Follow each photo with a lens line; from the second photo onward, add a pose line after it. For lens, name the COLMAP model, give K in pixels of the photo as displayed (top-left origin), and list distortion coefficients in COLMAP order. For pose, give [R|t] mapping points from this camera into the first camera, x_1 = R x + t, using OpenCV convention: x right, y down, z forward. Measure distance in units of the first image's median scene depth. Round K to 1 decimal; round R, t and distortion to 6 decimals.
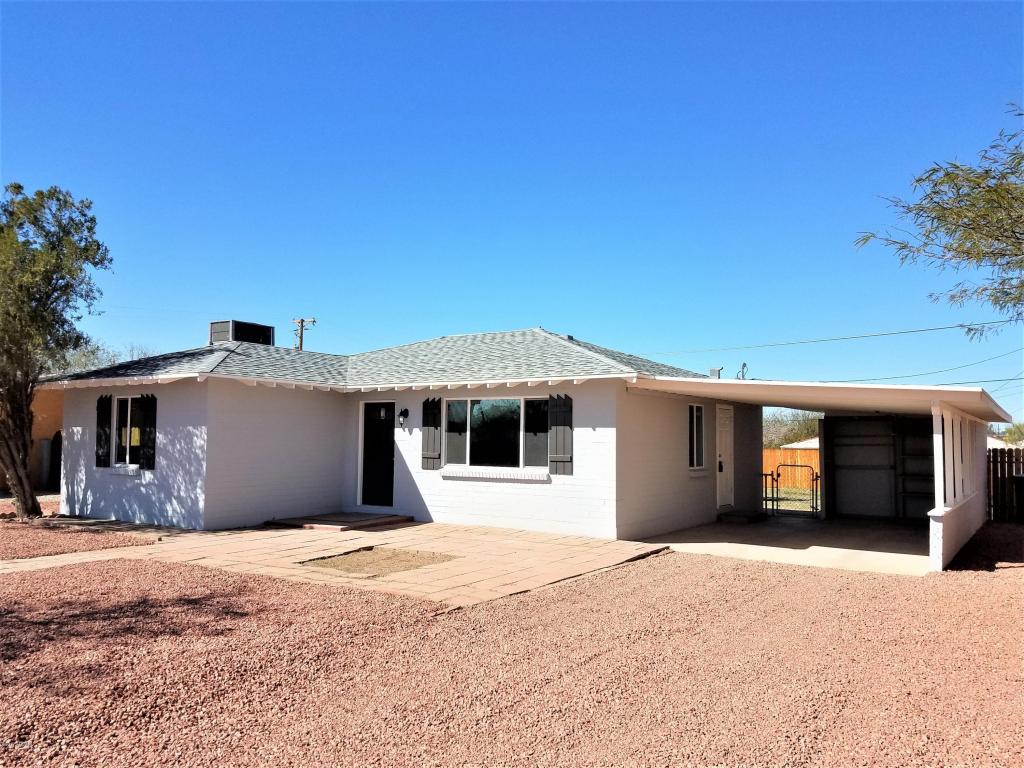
lens RADIAL K [[789.1, 0, 500.9], [0, 789.1, 398.3], [0, 0, 1]] dist [0.302204, -0.592133]
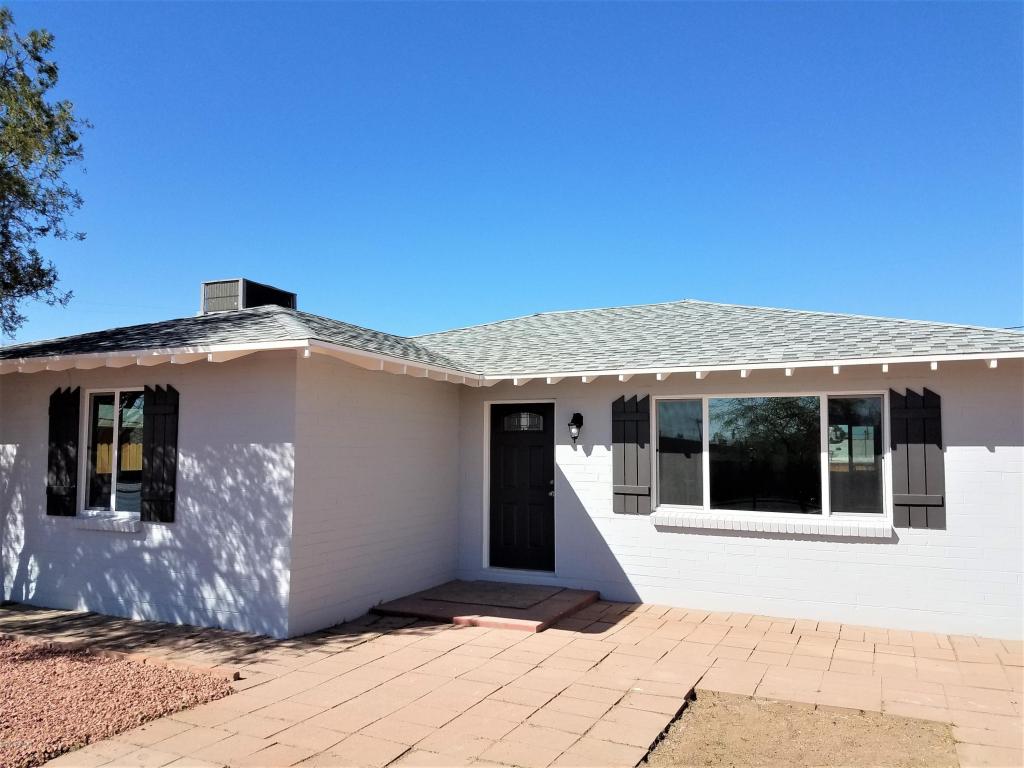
lens RADIAL K [[776.6, 0, 499.6], [0, 776.6, 405.9], [0, 0, 1]] dist [0.169848, -0.267522]
pose [[0.987303, 0.004944, 0.158772, -0.292787], [-0.004553, 0.999986, -0.002828, 0.009723], [-0.158784, 0.002069, 0.987311, 0.438240]]
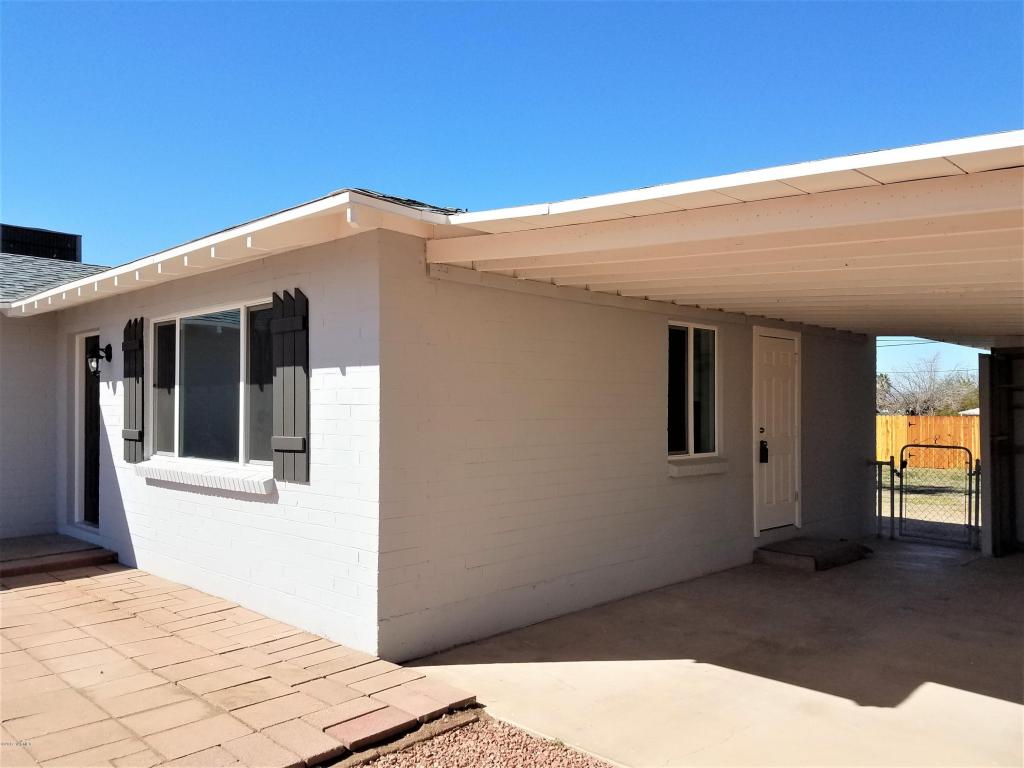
lens RADIAL K [[795.6, 0, 508.9], [0, 795.6, 387.5], [0, 0, 1]] dist [0.203051, -0.305300]
pose [[0.982729, -0.012390, -0.184636, 0.245987], [0.017187, 0.999554, 0.024403, 0.035111], [0.184251, -0.027155, 0.982504, 0.557420]]
